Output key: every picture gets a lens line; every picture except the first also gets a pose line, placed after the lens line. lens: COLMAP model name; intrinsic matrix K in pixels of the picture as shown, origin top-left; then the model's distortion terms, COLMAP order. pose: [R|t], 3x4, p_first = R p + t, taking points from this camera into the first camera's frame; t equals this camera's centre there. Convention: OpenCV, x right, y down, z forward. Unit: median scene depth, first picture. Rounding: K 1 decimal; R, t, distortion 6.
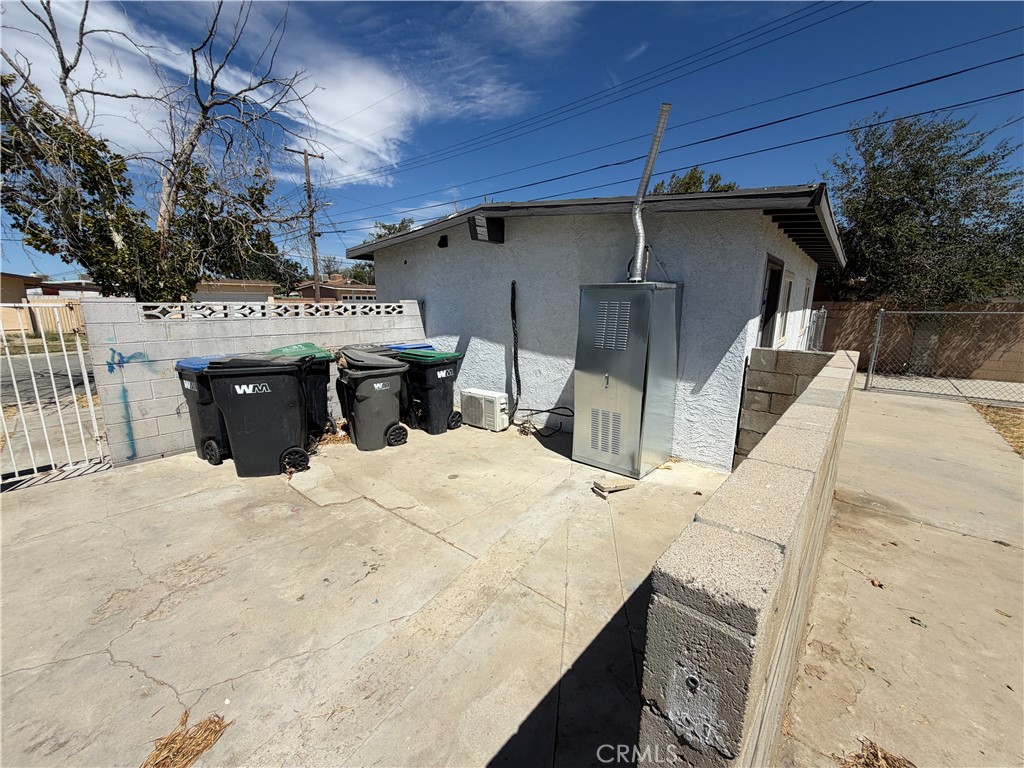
lens RADIAL K [[408.3, 0, 513.5], [0, 408.3, 380.4], [0, 0, 1]] dist [0.001330, 0.000262]
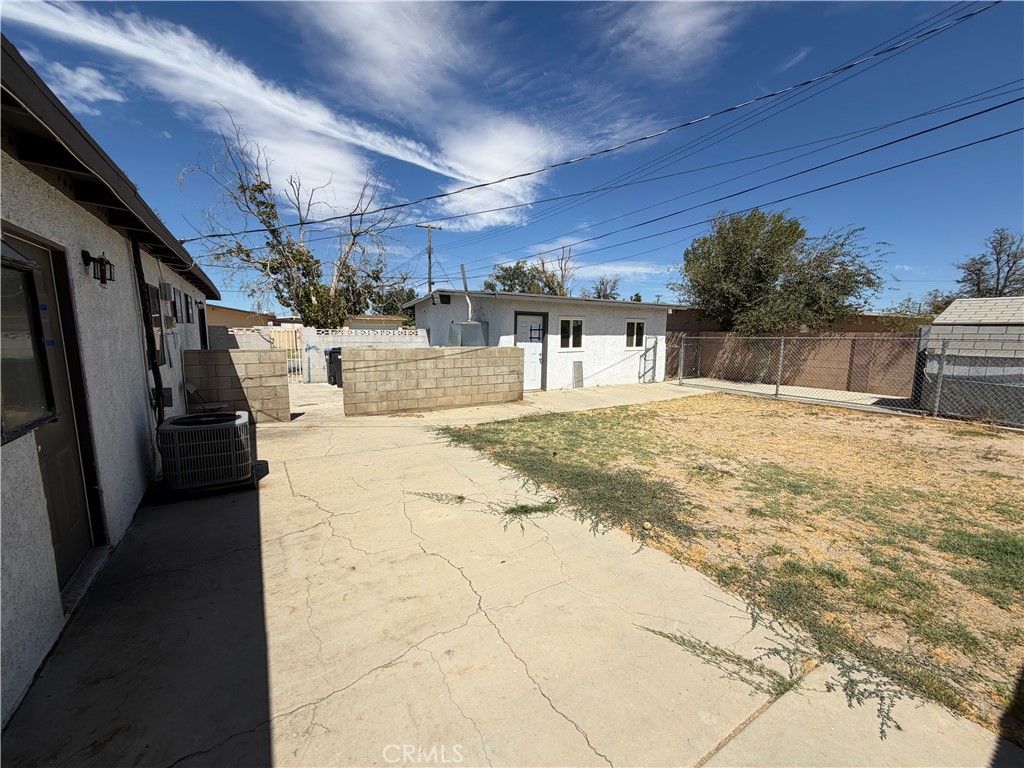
lens RADIAL K [[408.3, 0, 508.5], [0, 408.3, 391.9], [0, 0, 1]] dist [0.001330, 0.000262]
pose [[0.950920, 0.049345, -0.305478, 0.622431], [-0.063124, 0.997378, -0.035388, 0.129987], [0.302931, 0.052934, 0.951541, -0.637890]]
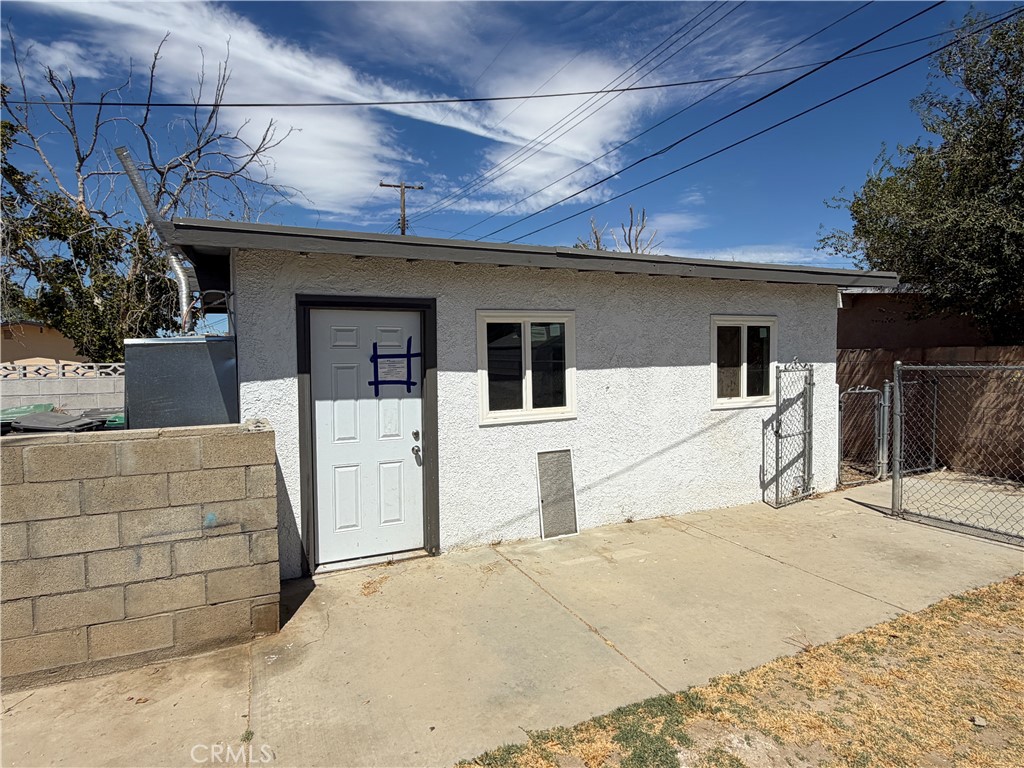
lens RADIAL K [[586.8, 0, 533.0], [0, 586.8, 385.3], [0, 0, 1]] dist [0.000089, -0.002618]
pose [[0.915865, 0.006124, -0.401440, 0.647326], [-0.058777, 0.991156, -0.118976, -0.018905], [0.397161, 0.132561, 0.908125, 0.094758]]
